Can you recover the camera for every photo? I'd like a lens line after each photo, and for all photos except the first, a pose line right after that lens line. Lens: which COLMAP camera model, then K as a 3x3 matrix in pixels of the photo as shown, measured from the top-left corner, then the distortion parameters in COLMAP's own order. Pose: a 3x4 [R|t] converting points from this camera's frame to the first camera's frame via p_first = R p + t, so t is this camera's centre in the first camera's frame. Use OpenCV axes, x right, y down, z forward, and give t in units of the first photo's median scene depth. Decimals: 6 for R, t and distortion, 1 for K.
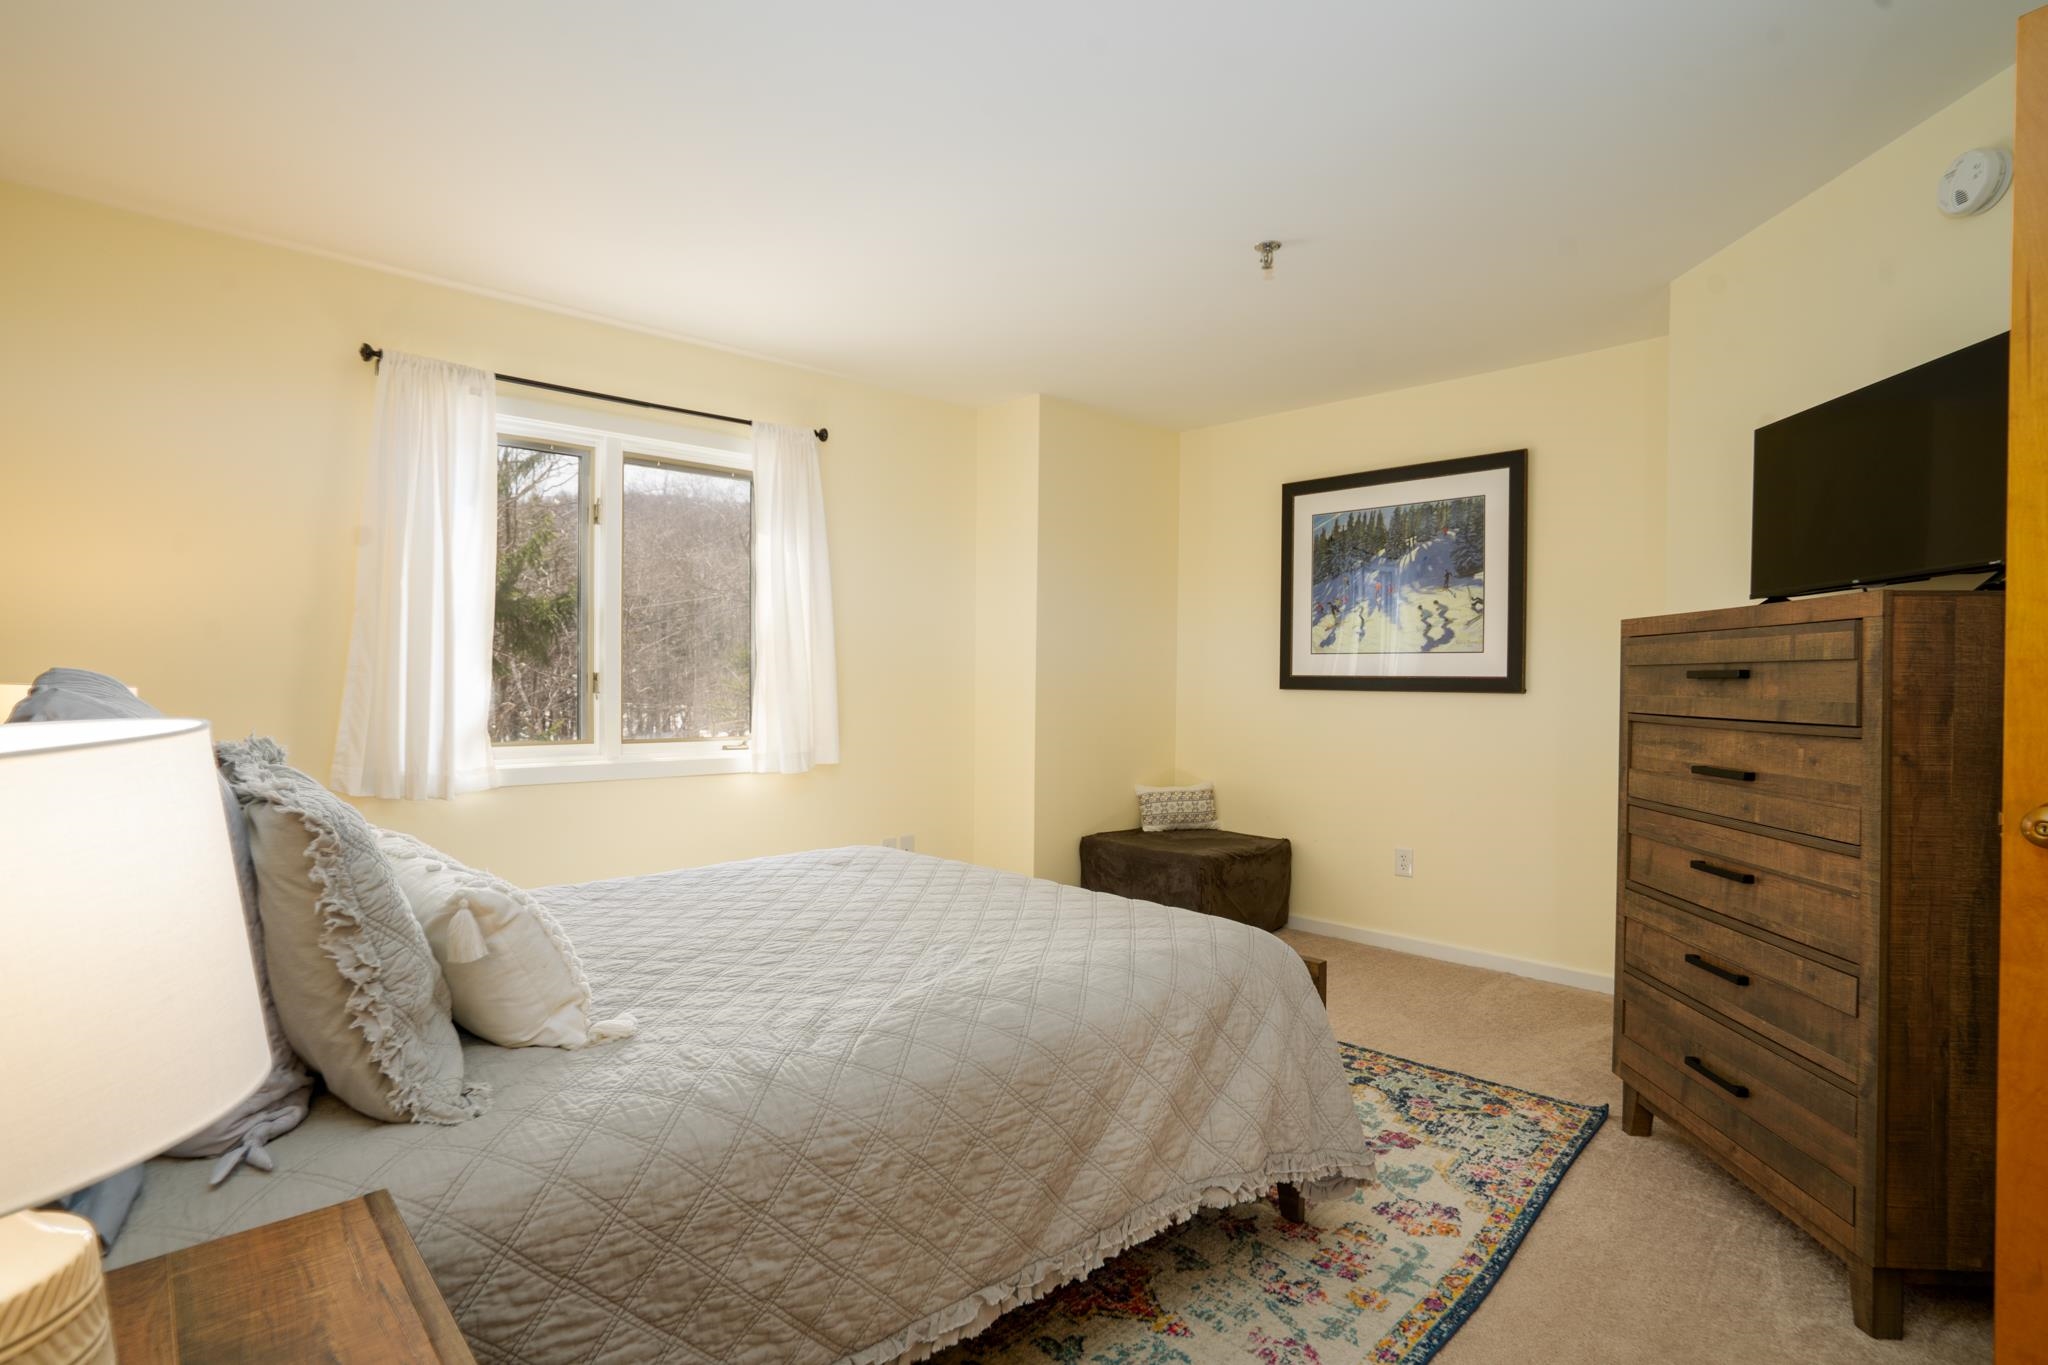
lens RADIAL K [[1045.4, 0, 1020.6], [0, 1045.4, 684.4], [0, 0, 1]] dist [-0.031891, 0.013704]
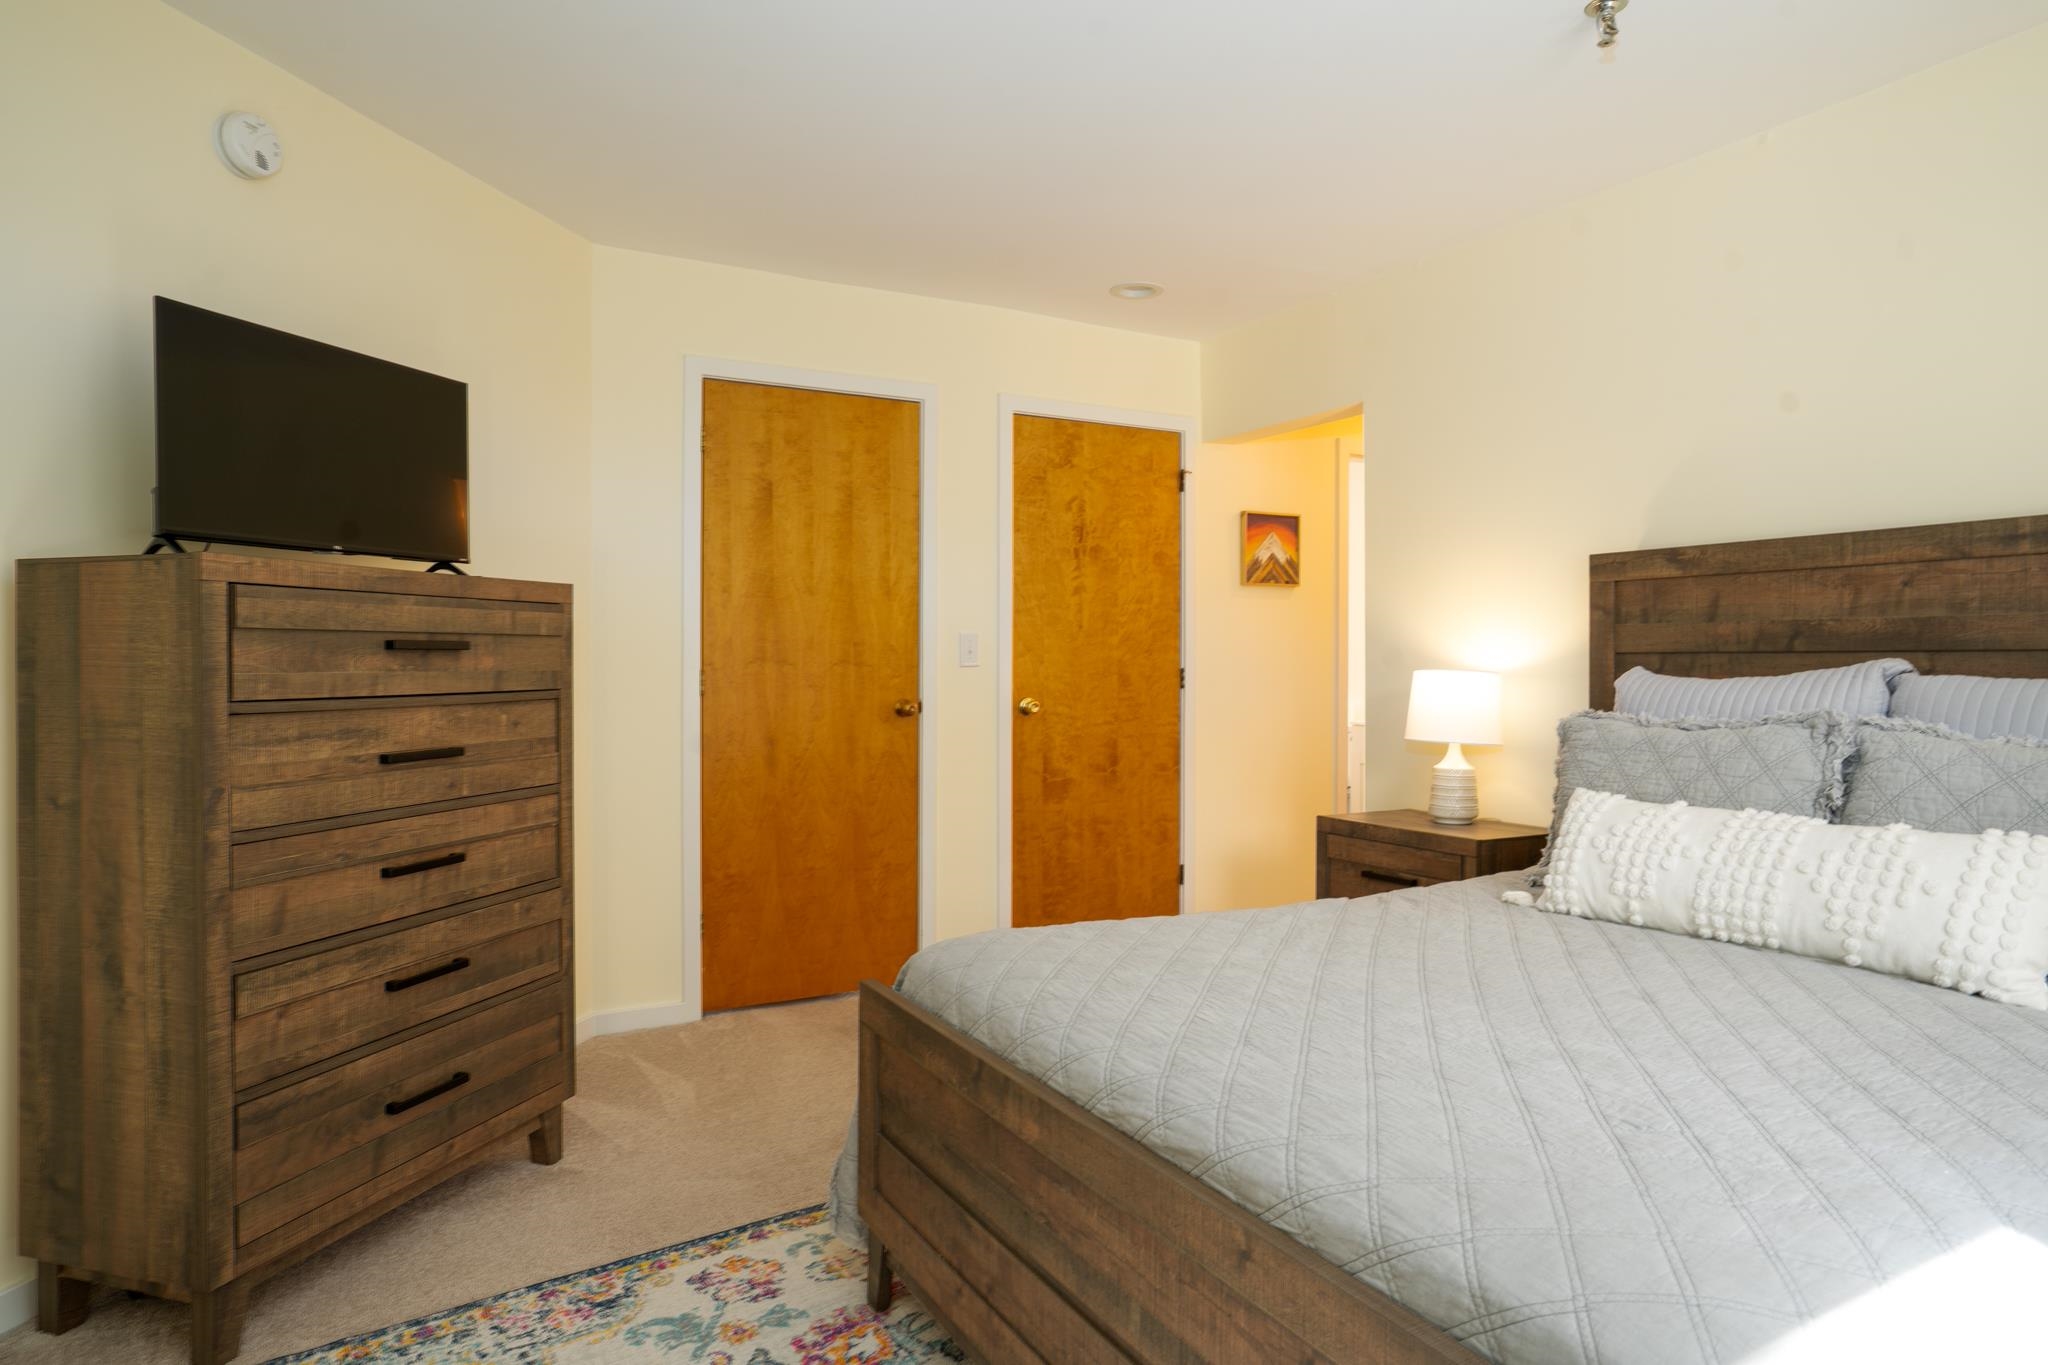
lens RADIAL K [[1194.9, 0, 1007.3], [0, 1194.9, 680.4], [0, 0, 1]] dist [-0.008782, 0.008879]
pose [[-0.969779, -0.009465, 0.243801, -0.065045], [-0.003614, 0.999695, 0.024437, -0.006381], [-0.243958, 0.022817, -0.969517, 1.919272]]
